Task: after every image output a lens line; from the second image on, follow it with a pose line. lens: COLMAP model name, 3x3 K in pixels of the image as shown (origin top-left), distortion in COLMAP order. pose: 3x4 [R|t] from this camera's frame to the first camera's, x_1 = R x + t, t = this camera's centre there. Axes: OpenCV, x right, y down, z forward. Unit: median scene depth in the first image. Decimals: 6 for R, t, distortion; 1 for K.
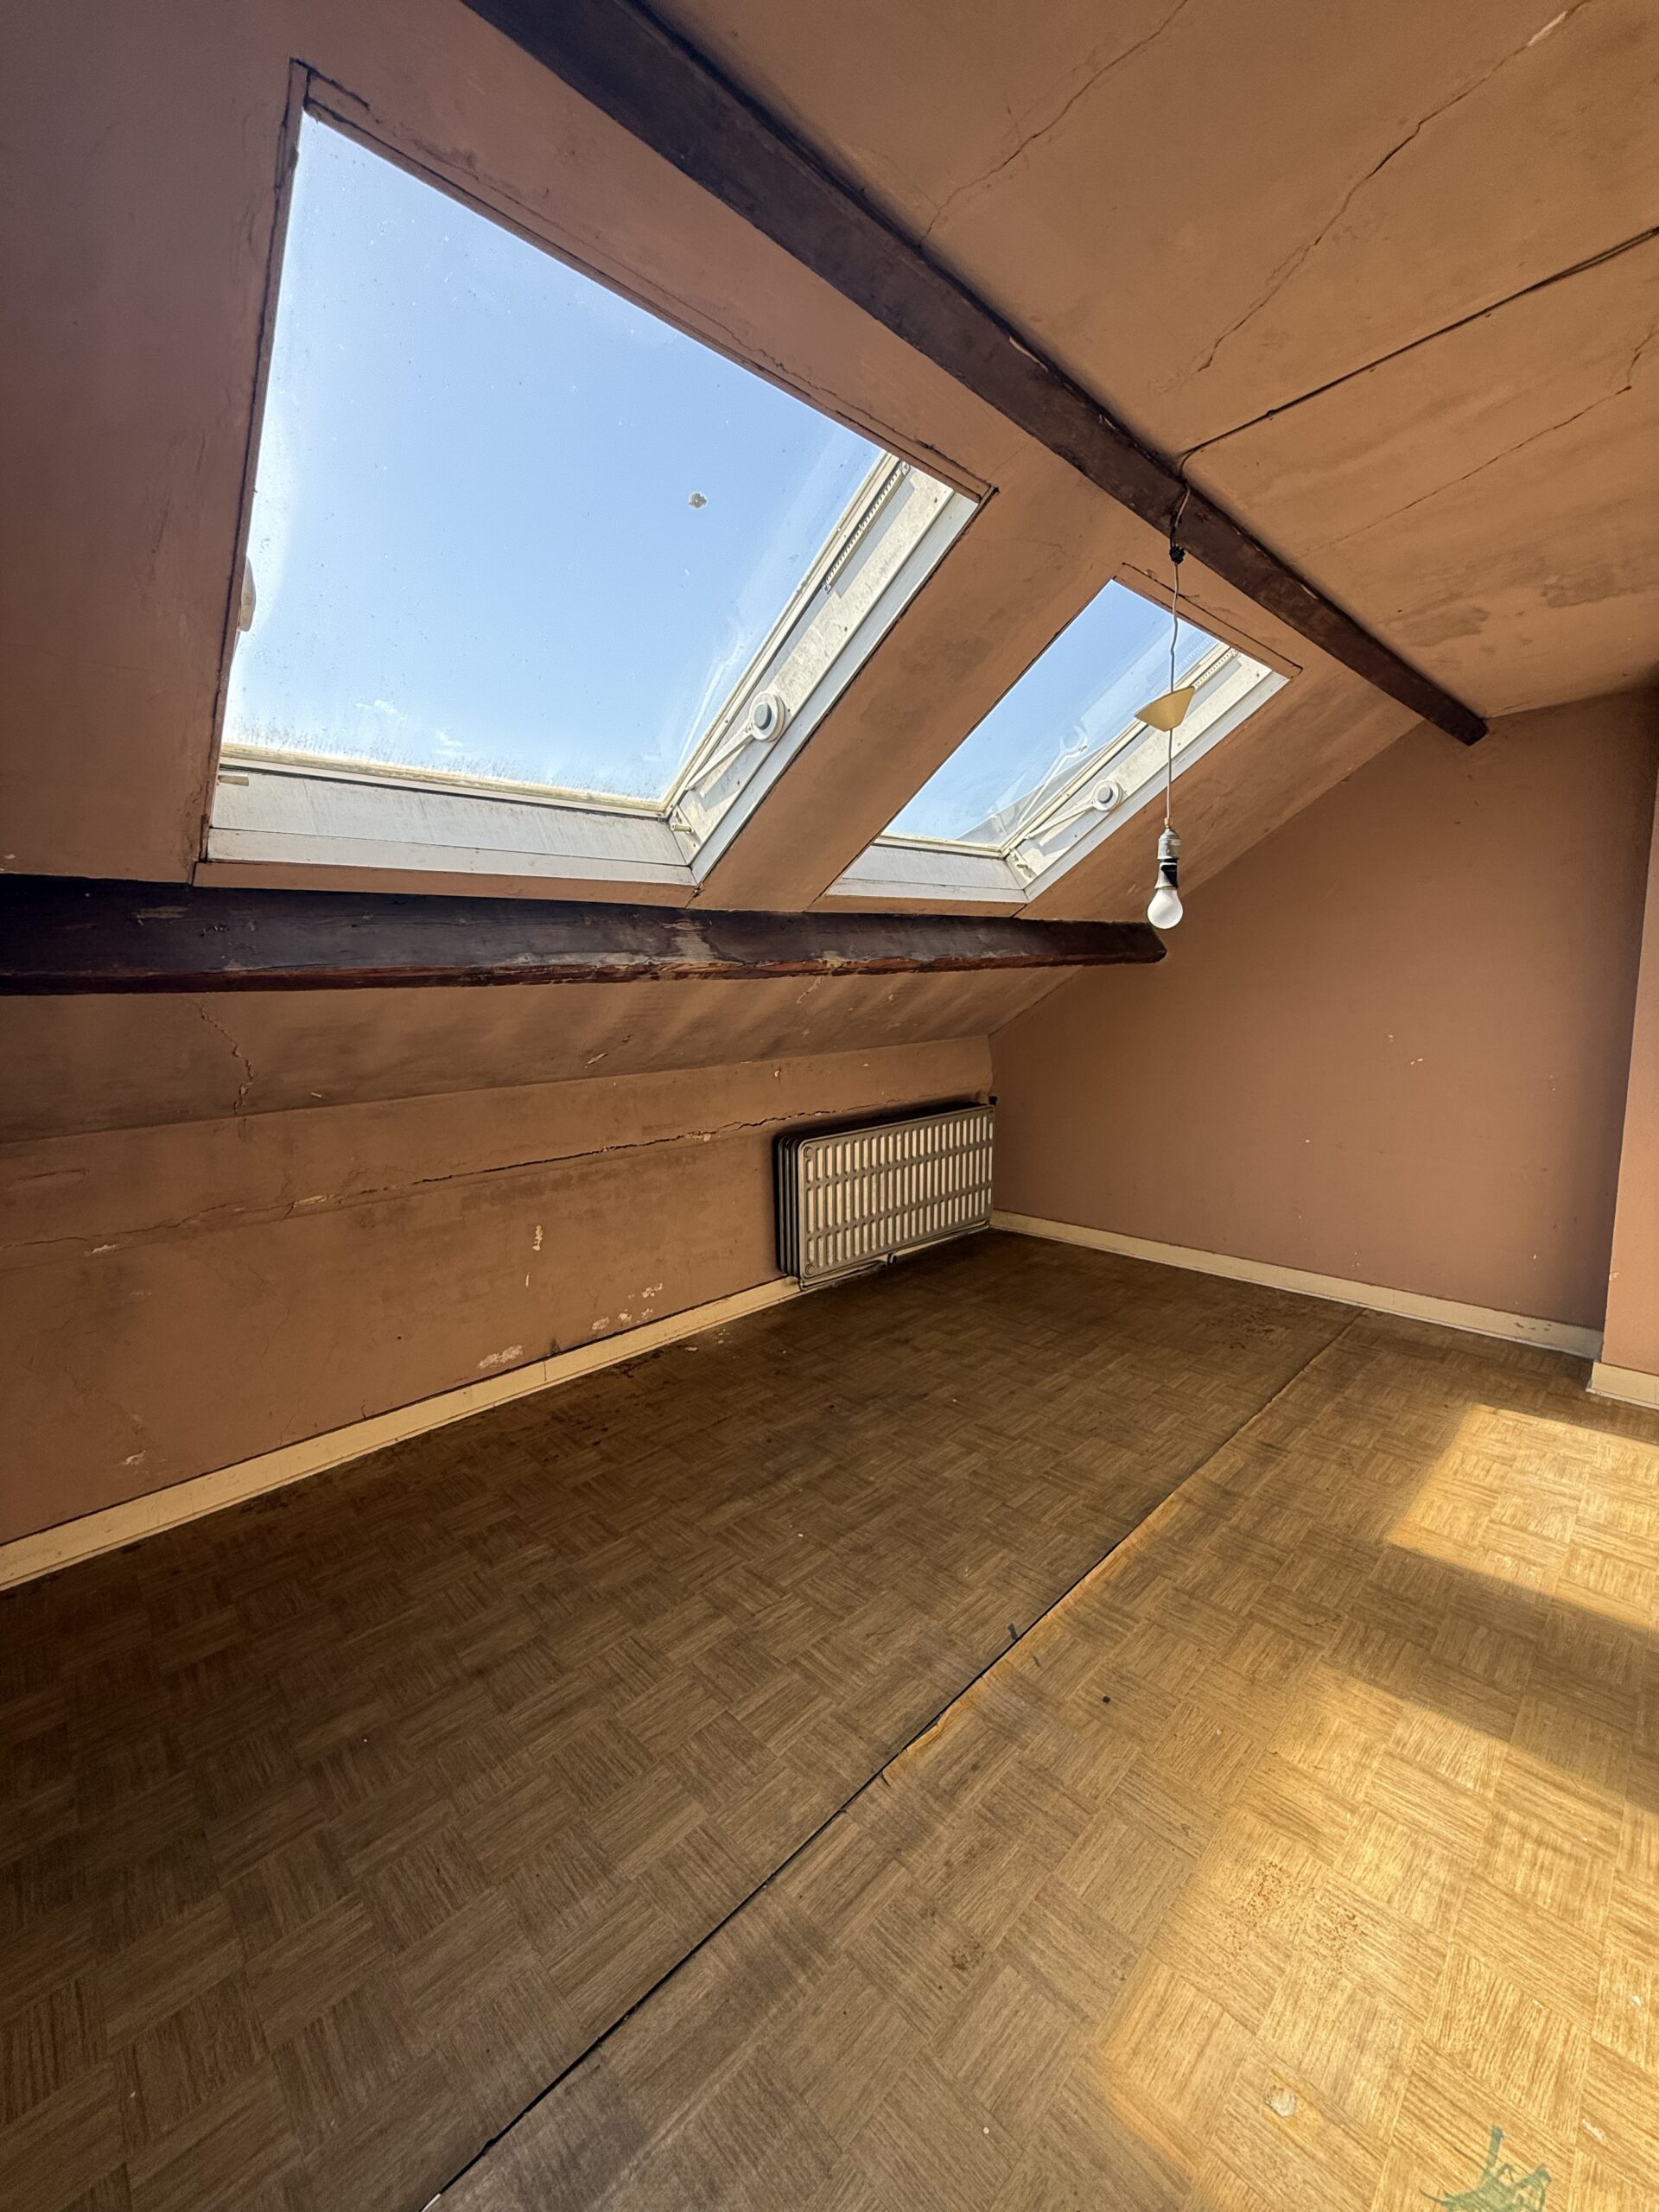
lens RADIAL K [[884.1, 0, 827.4], [0, 884.1, 1101.8], [0, 0, 1]] dist [0.000871, 0.000079]
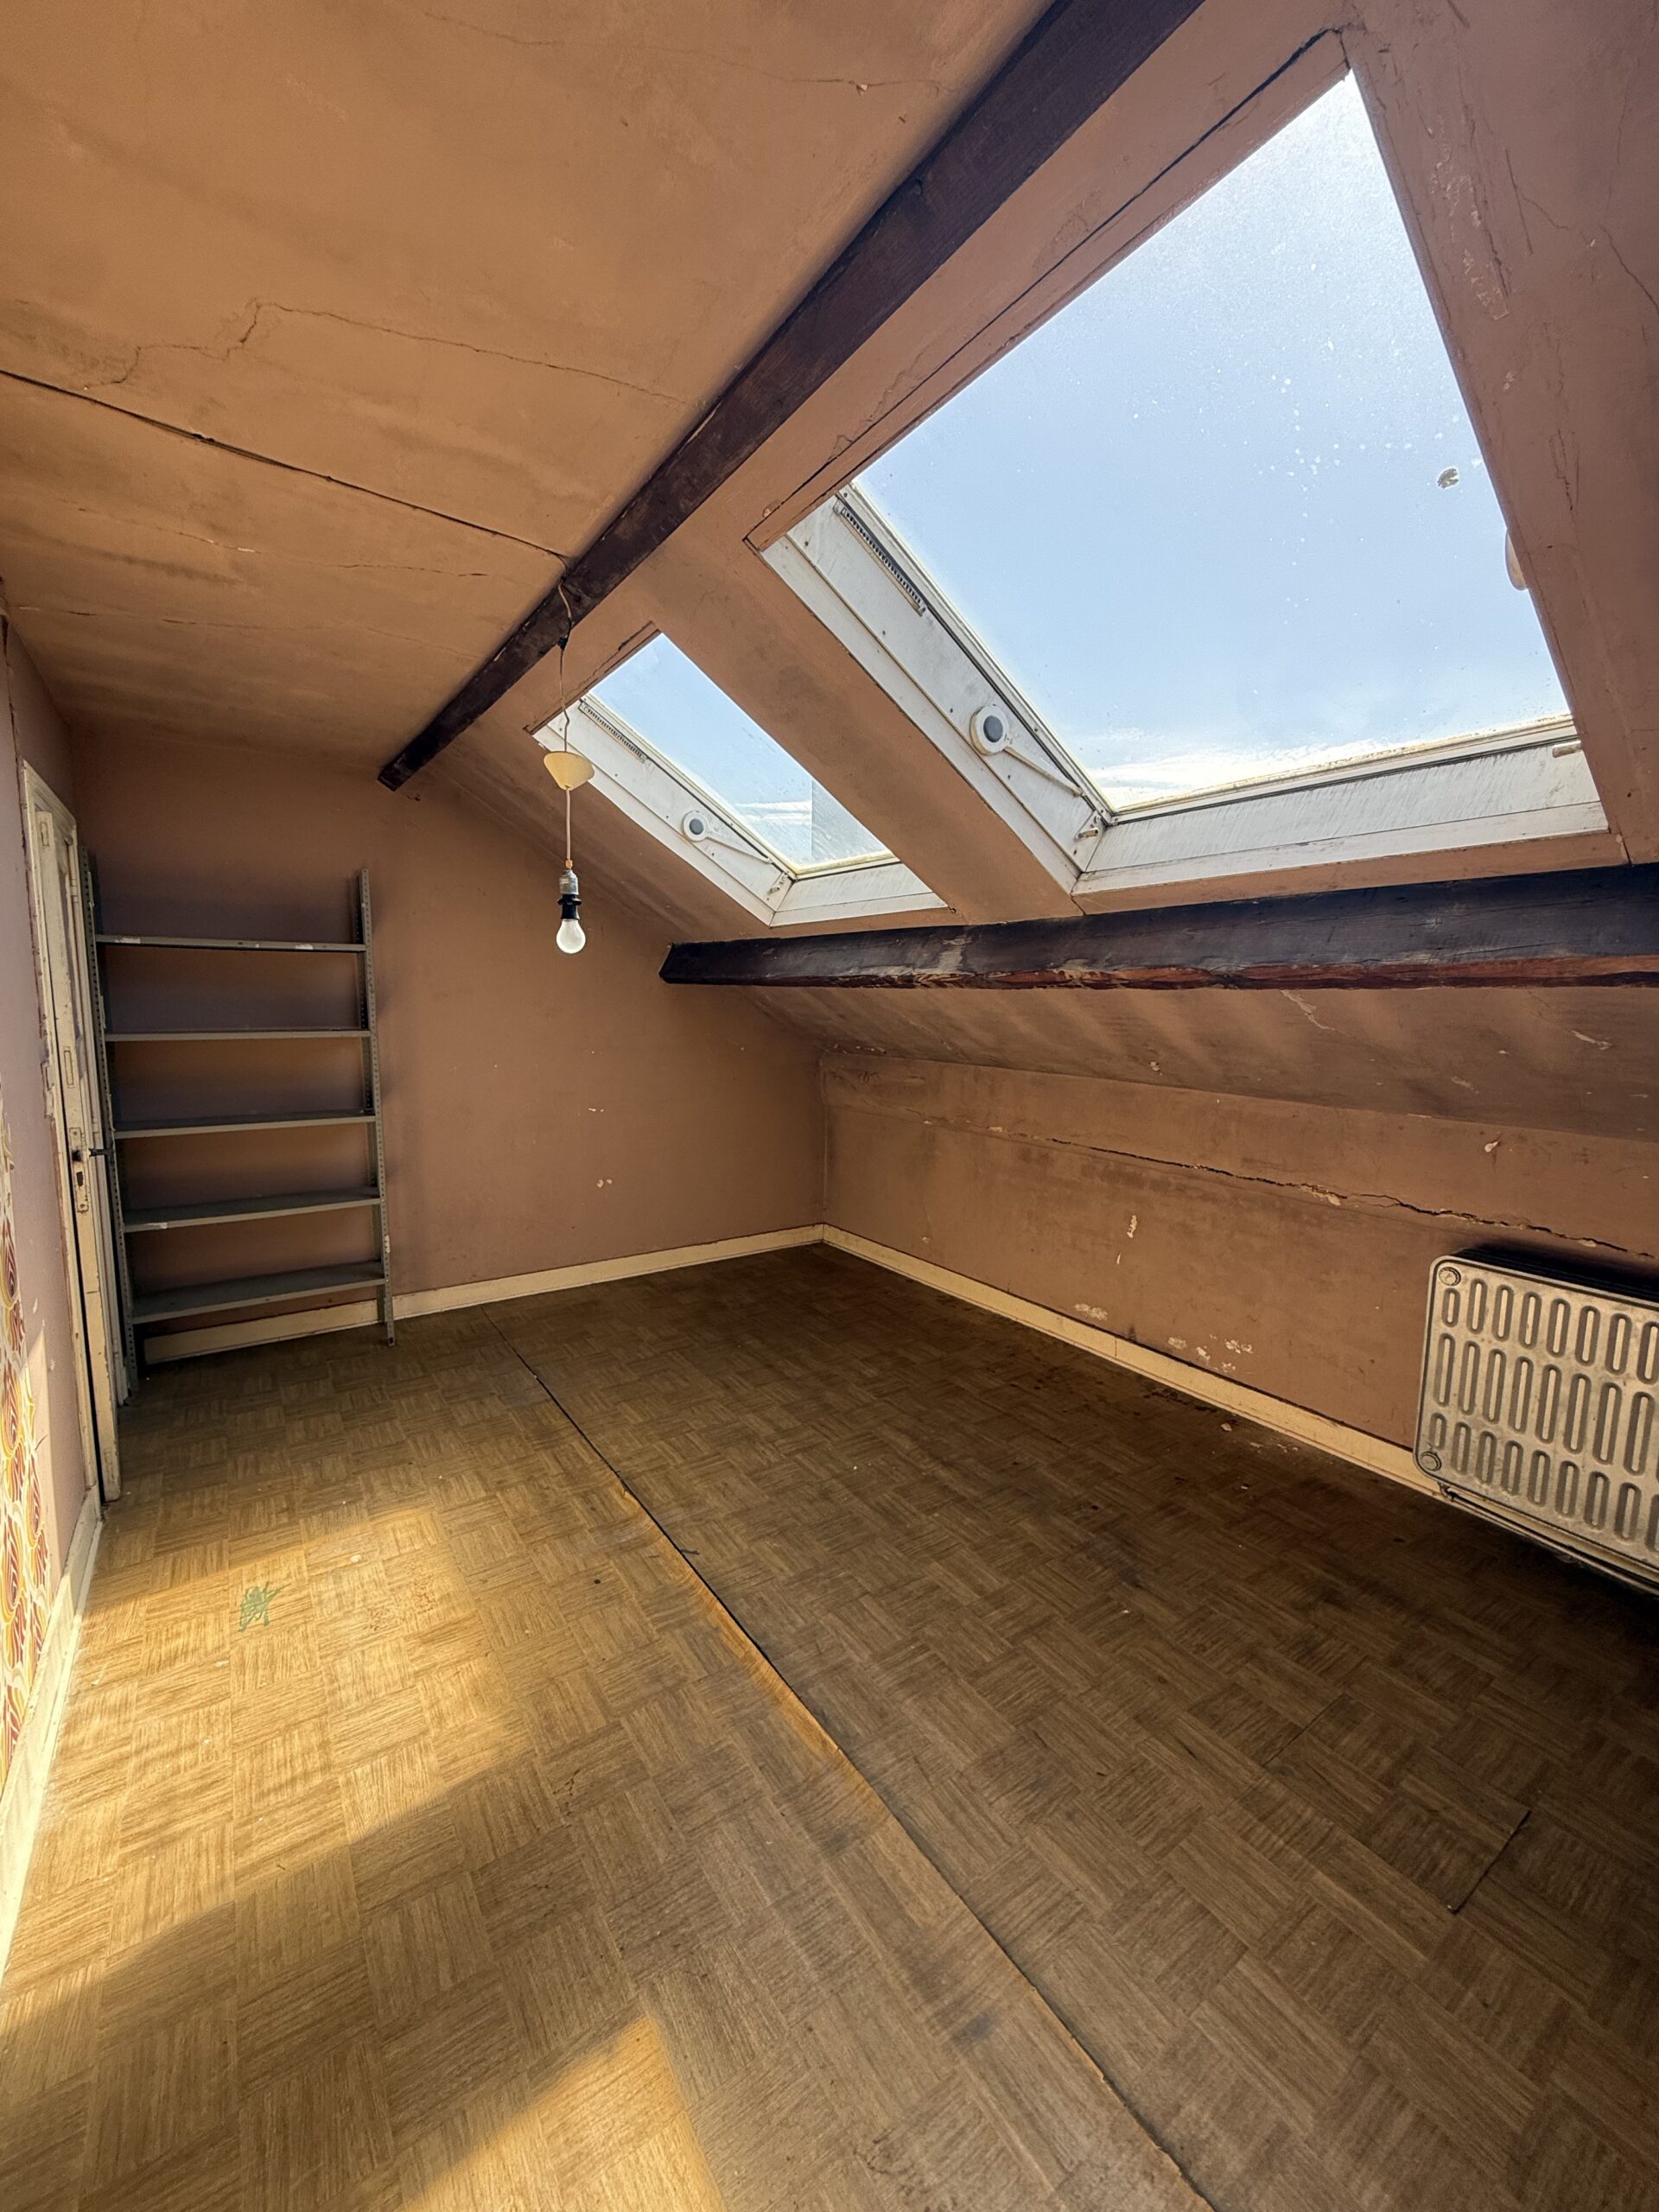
lens RADIAL K [[884.1, 0, 827.4], [0, 884.1, 1101.8], [0, 0, 1]] dist [0.000871, 0.000079]
pose [[-0.173223, 0.151153, -0.973215, 0.974121], [-0.142558, 0.973898, 0.176633, -0.166797], [0.974511, 0.169337, -0.147154, 0.994359]]
